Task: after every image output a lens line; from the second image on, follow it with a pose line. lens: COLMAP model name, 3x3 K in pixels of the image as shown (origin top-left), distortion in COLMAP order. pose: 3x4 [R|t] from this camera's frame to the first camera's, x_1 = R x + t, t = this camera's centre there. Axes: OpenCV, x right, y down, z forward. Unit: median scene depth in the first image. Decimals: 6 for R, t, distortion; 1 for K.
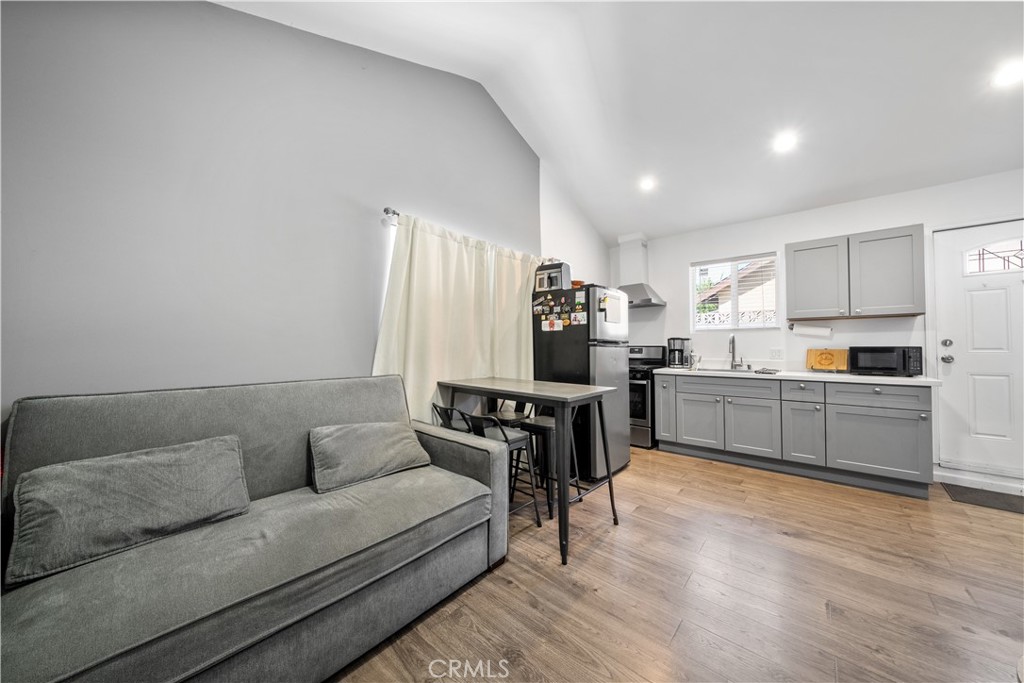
lens RADIAL K [[345.6, 0, 512.0], [0, 345.6, 341.5], [0, 0, 1]] dist [-0.001672, -0.000110]
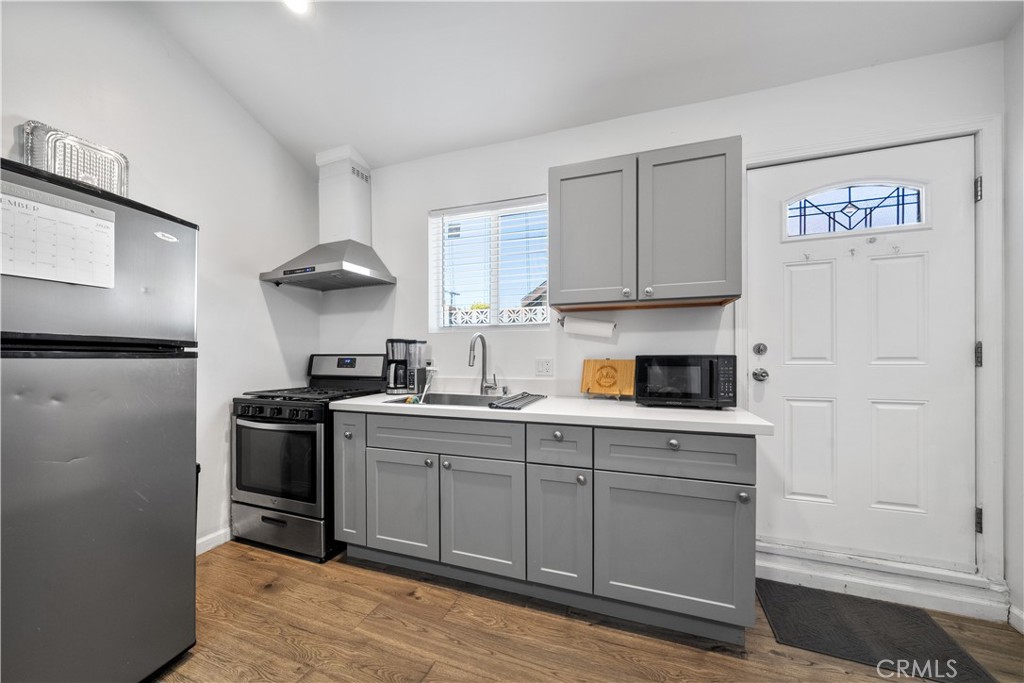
lens RADIAL K [[347.6, 0, 513.7], [0, 347.6, 356.7], [0, 0, 1]] dist [0.000850, 0.000007]
pose [[0.928899, -0.000629, 0.370333, 0.592672], [-0.005581, 0.999861, 0.015696, 0.009857], [-0.370292, -0.016647, 0.928766, 0.557951]]
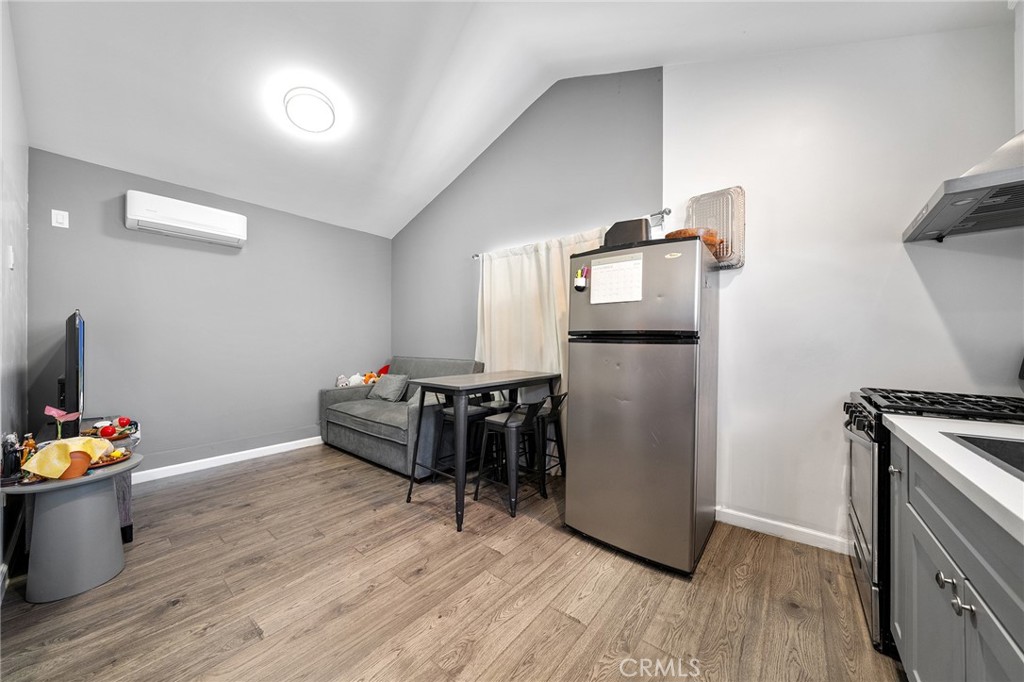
lens RADIAL K [[352.2, 0, 510.5], [0, 352.2, 345.0], [0, 0, 1]] dist [-0.001343, -0.000134]
pose [[0.034618, 0.005723, -0.999384, 0.915688], [0.012682, 0.999901, 0.006165, 0.014468], [0.999320, -0.012888, 0.034542, 0.807896]]
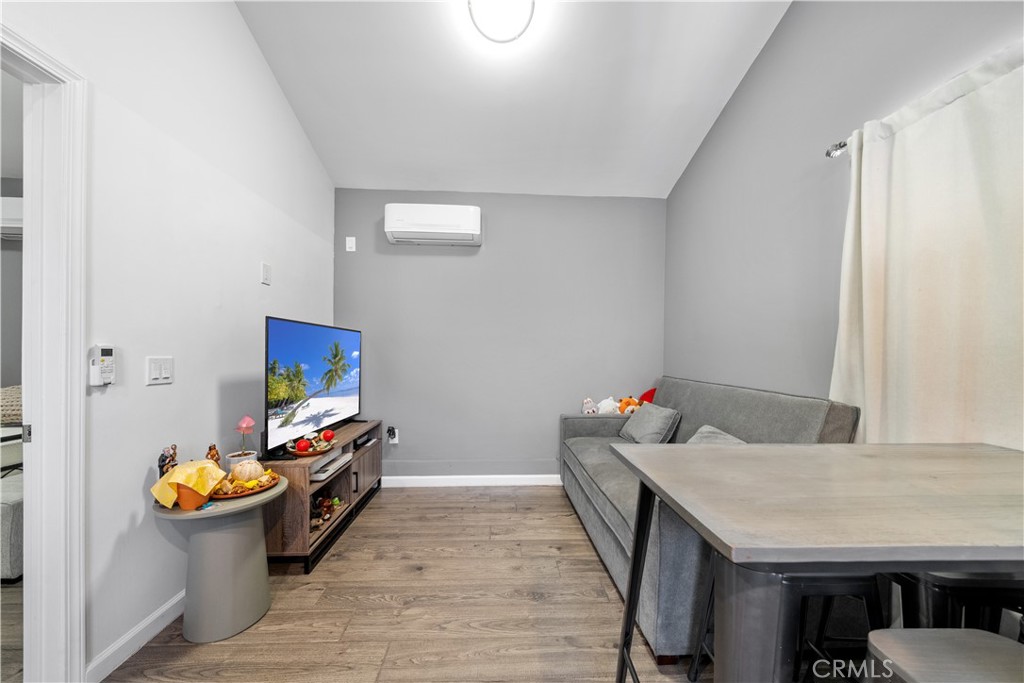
lens RADIAL K [[356.3, 0, 510.0], [0, 356.3, 355.5], [0, 0, 1]] dist [-0.000910, -0.000069]
pose [[-0.720686, -0.002539, -0.693256, 0.409364], [-0.002445, 0.999996, -0.001121, 0.012040], [0.693257, 0.000887, -0.720690, 0.778908]]
